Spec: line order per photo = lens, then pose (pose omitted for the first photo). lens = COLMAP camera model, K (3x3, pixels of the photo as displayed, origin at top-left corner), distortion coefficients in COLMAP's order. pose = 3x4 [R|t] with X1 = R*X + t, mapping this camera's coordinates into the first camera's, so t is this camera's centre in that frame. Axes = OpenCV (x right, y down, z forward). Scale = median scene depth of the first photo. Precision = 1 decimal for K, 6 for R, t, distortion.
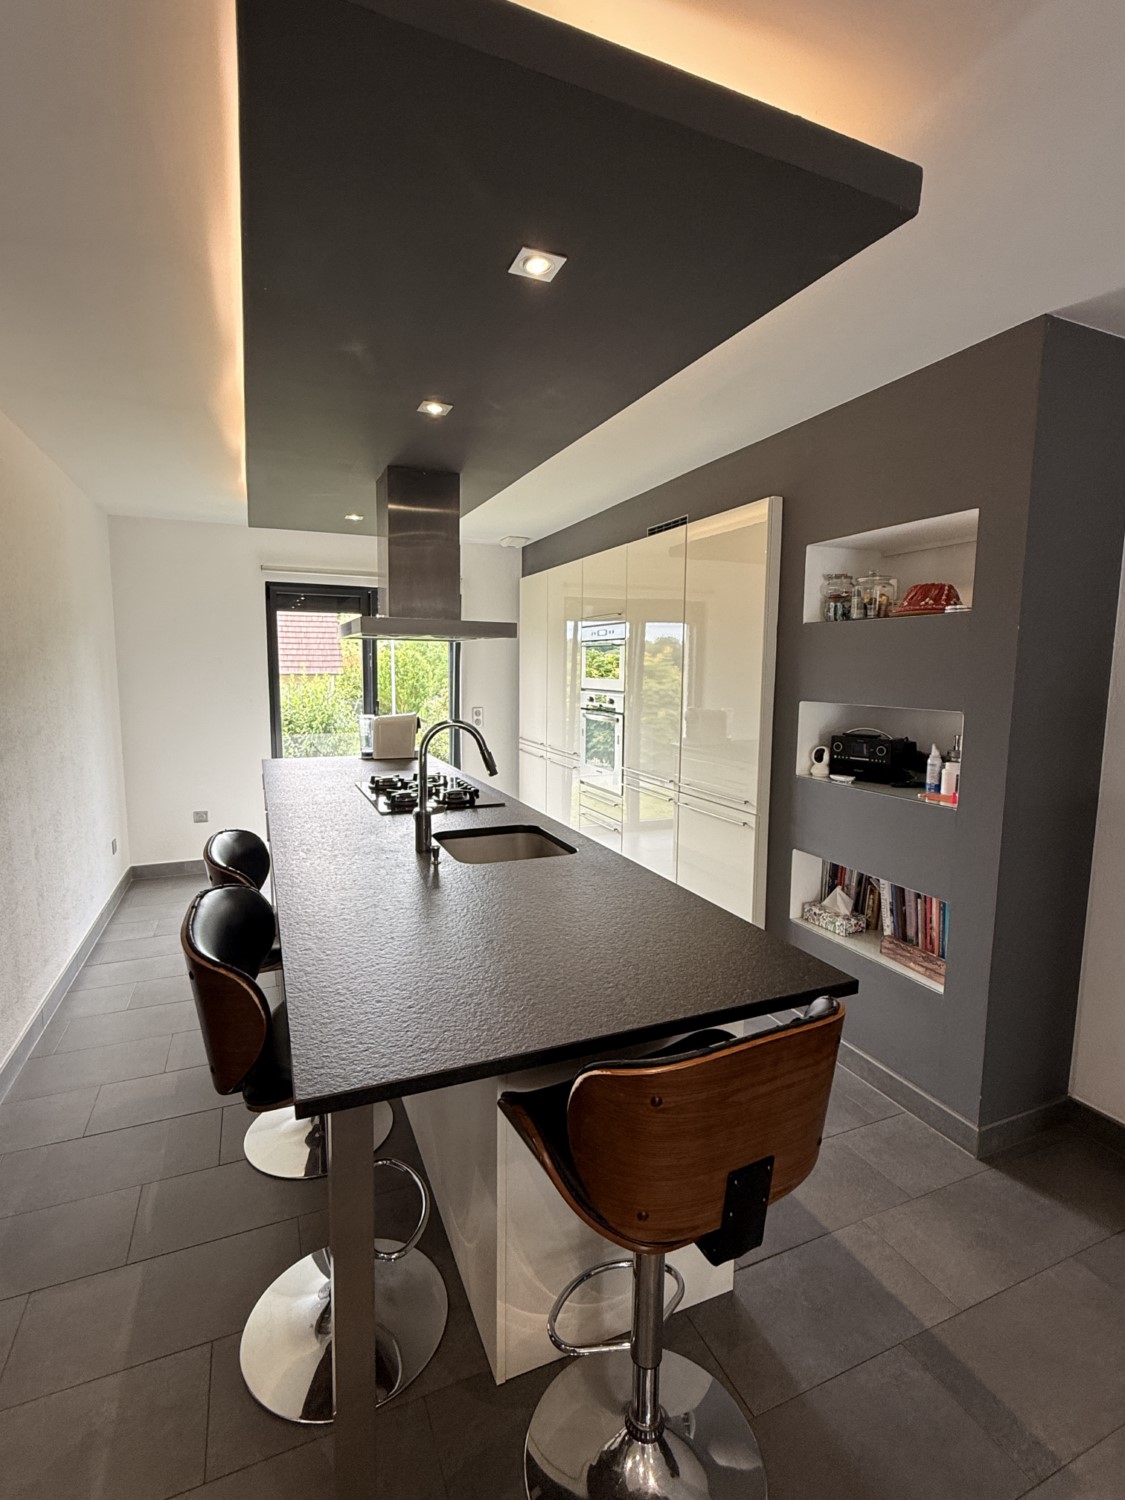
lens RADIAL K [[714.9, 0, 559.9], [0, 714.9, 750.9], [0, 0, 1]] dist [0.000724, -0.000040]
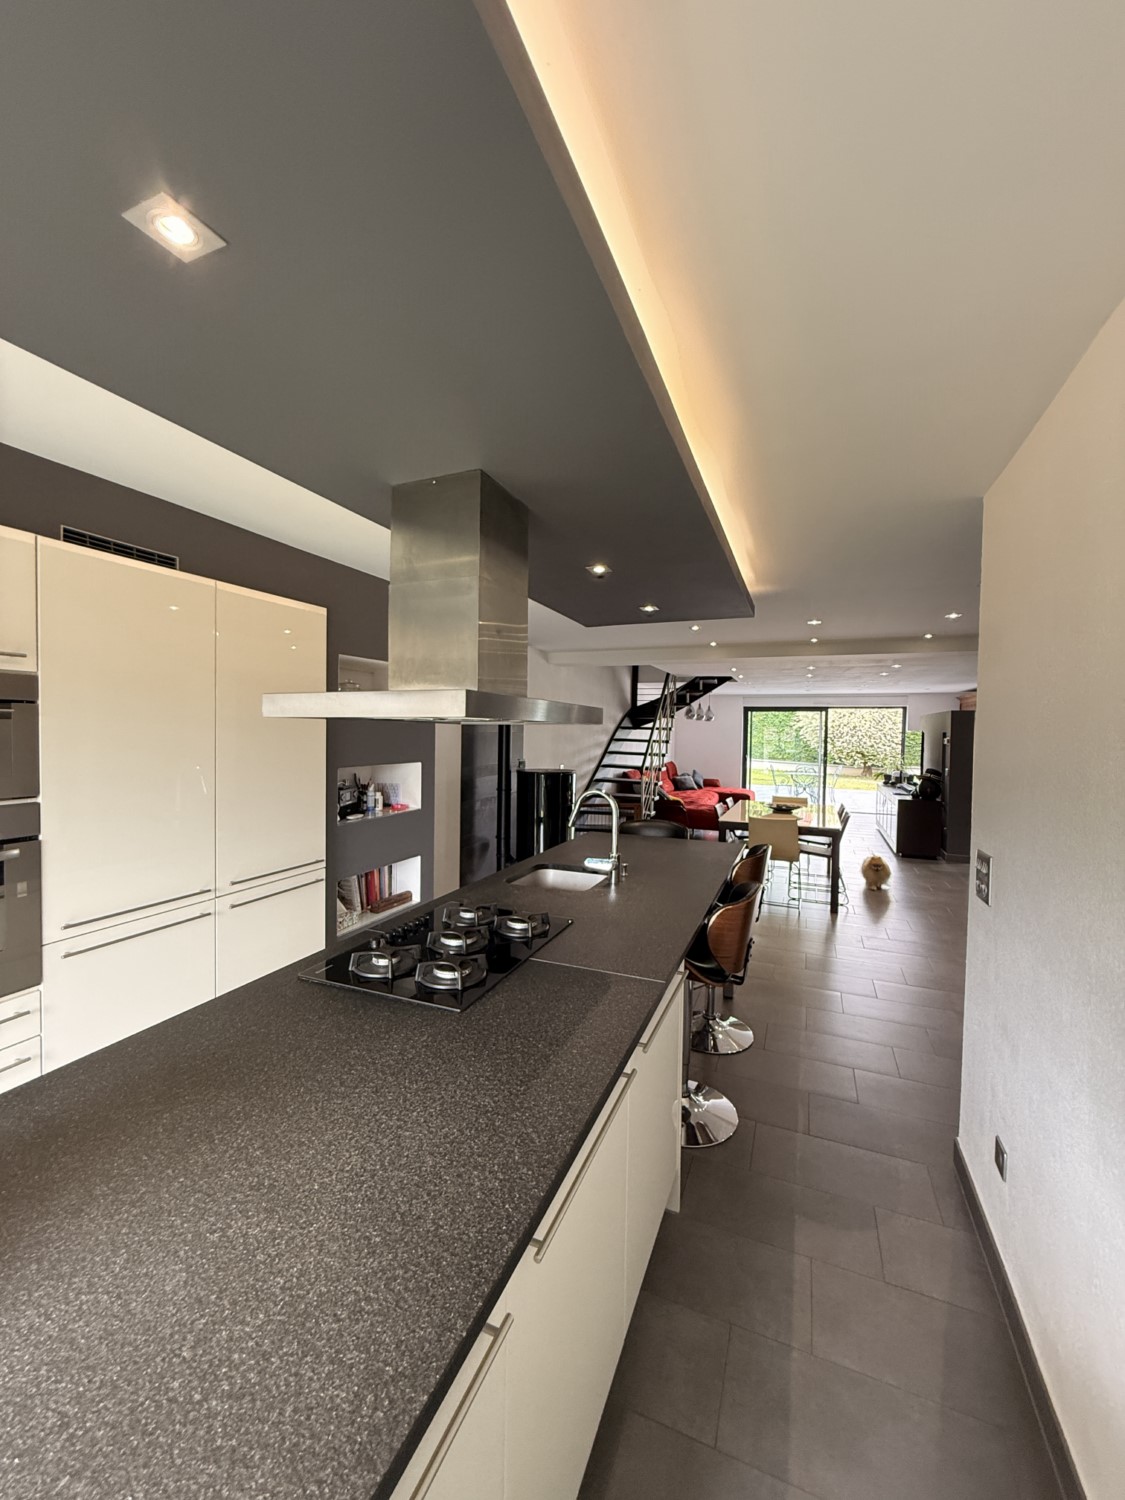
lens RADIAL K [[597.1, 0, 561.9], [0, 597.1, 748.1], [0, 0, 1]] dist [0.000181, 0.000039]
pose [[-0.699123, -0.041729, 0.713783, -0.764676], [0.063371, 0.990750, 0.119990, -0.218666], [-0.712188, 0.129121, -0.690012, 1.496660]]
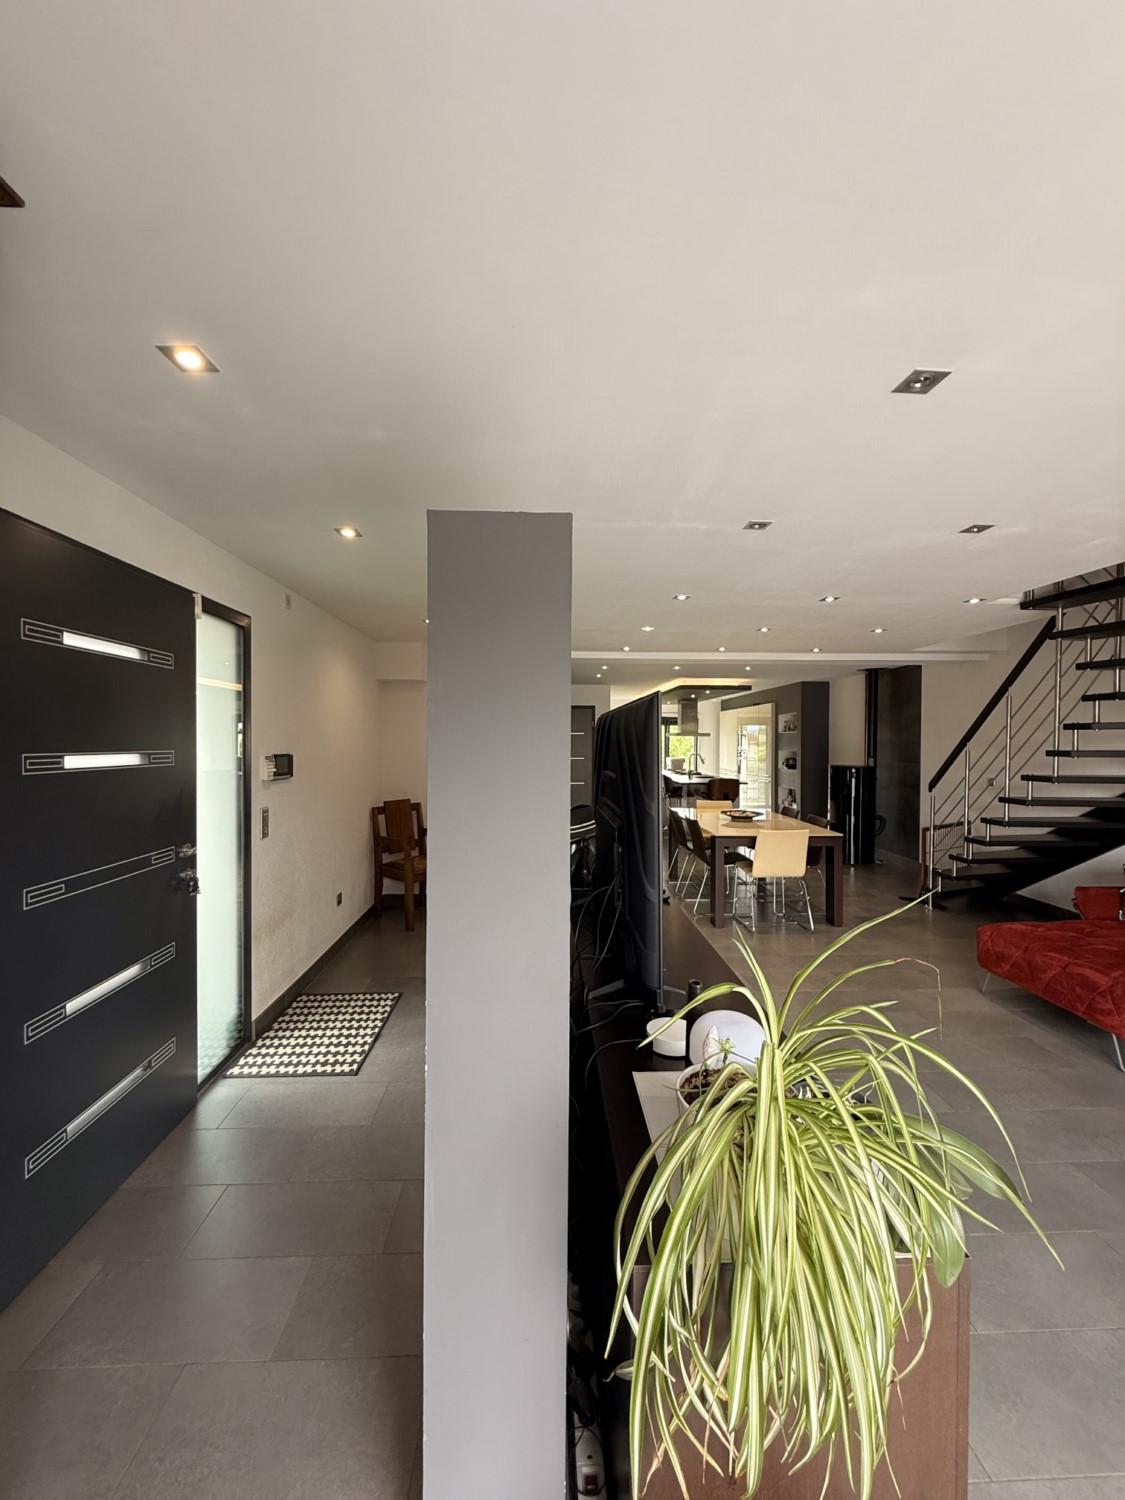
lens RADIAL K [[597.1, 0, 561.9], [0, 597.1, 748.1], [0, 0, 1]] dist [0.000181, 0.000039]
pose [[0.933999, -0.000211, -0.357276, 0.408329], [-0.038712, 0.994053, -0.101788, 0.330220], [0.355172, 0.108901, 0.928436, -2.805775]]
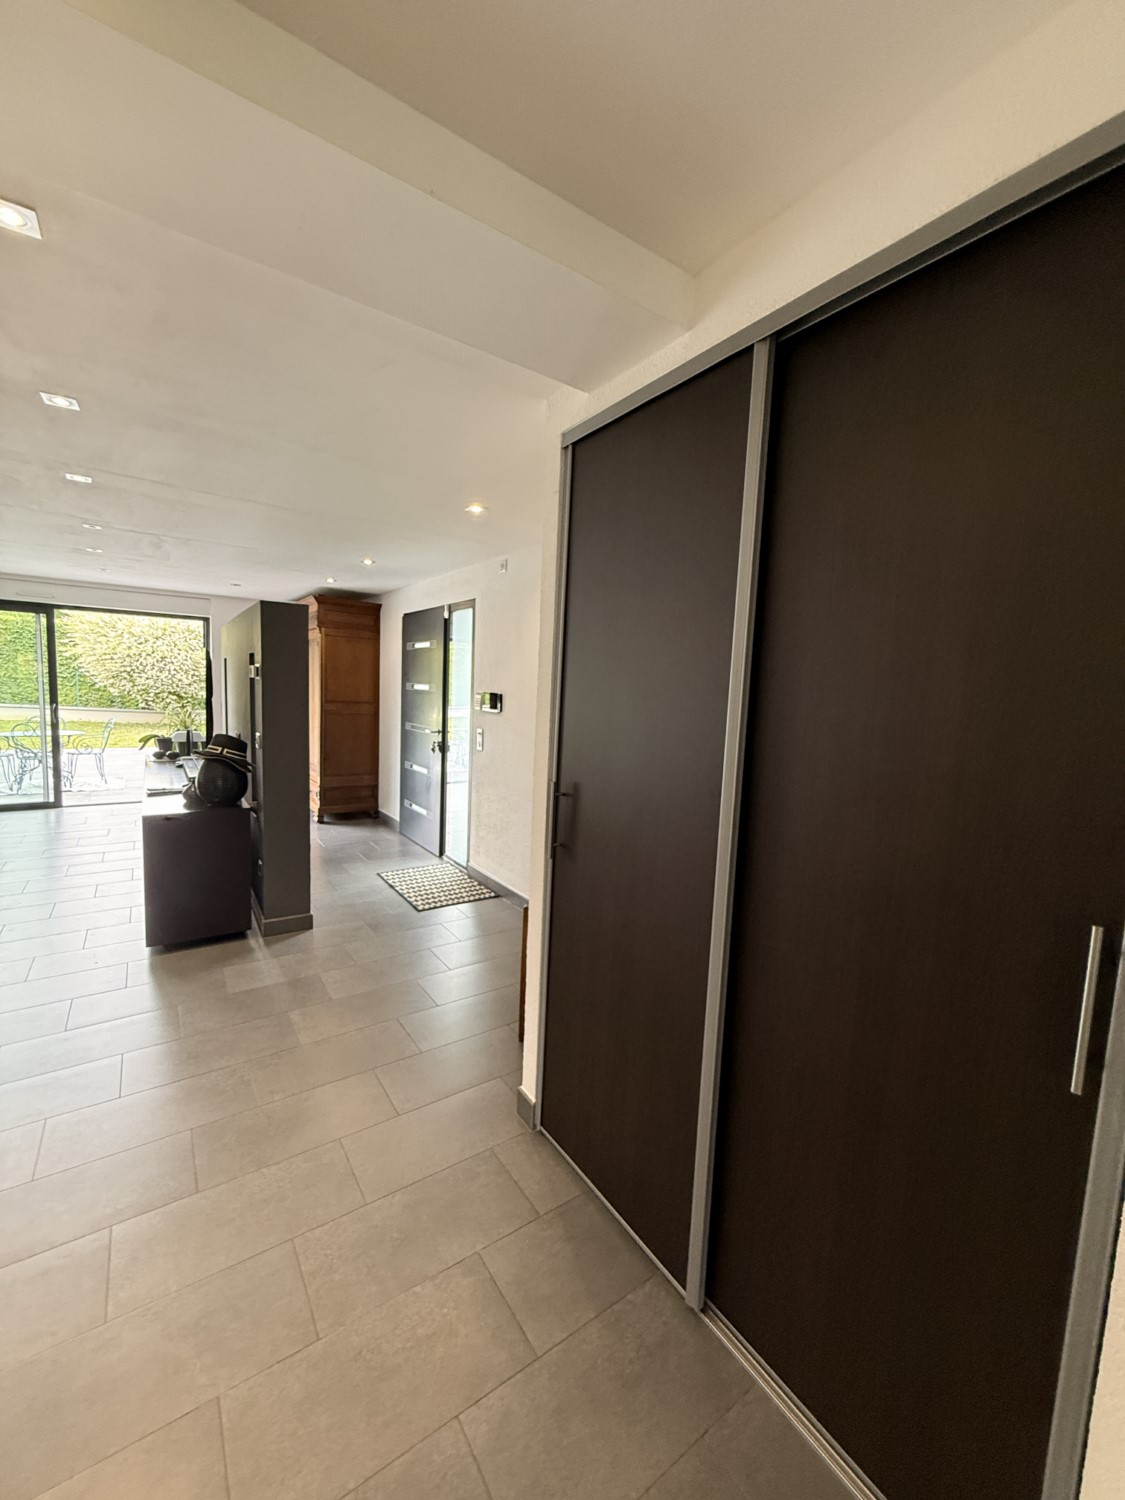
lens RADIAL K [[597.1, 0, 561.9], [0, 597.1, 748.1], [0, 0, 1]] dist [0.000181, 0.000039]
pose [[-0.978947, -0.028141, -0.202167, -0.416728], [-0.072246, 0.974105, 0.214241, 0.037024], [0.190903, 0.224336, -0.955630, -0.335224]]
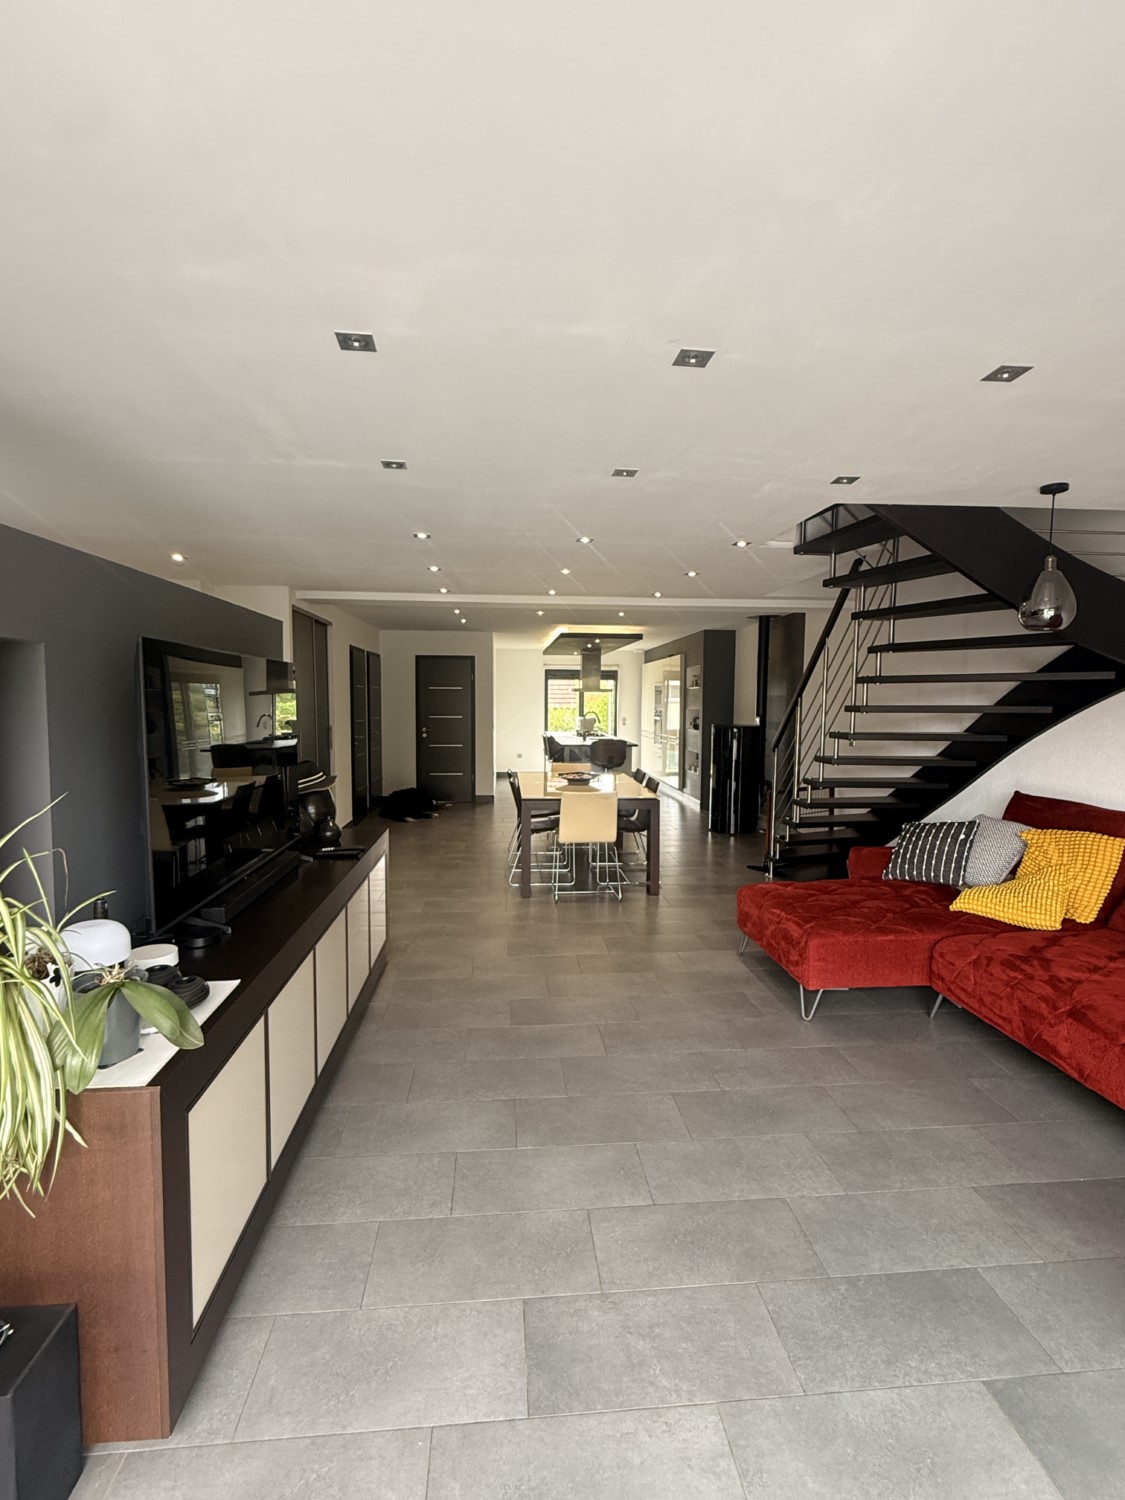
lens RADIAL K [[714.9, 0, 559.9], [0, 714.9, 750.9], [0, 0, 1]] dist [0.000724, -0.000040]
pose [[0.949478, 0.022440, -0.313030, 0.899569], [-0.038240, 0.998281, -0.044426, 0.344431], [0.311495, 0.054152, 0.948703, -2.790510]]
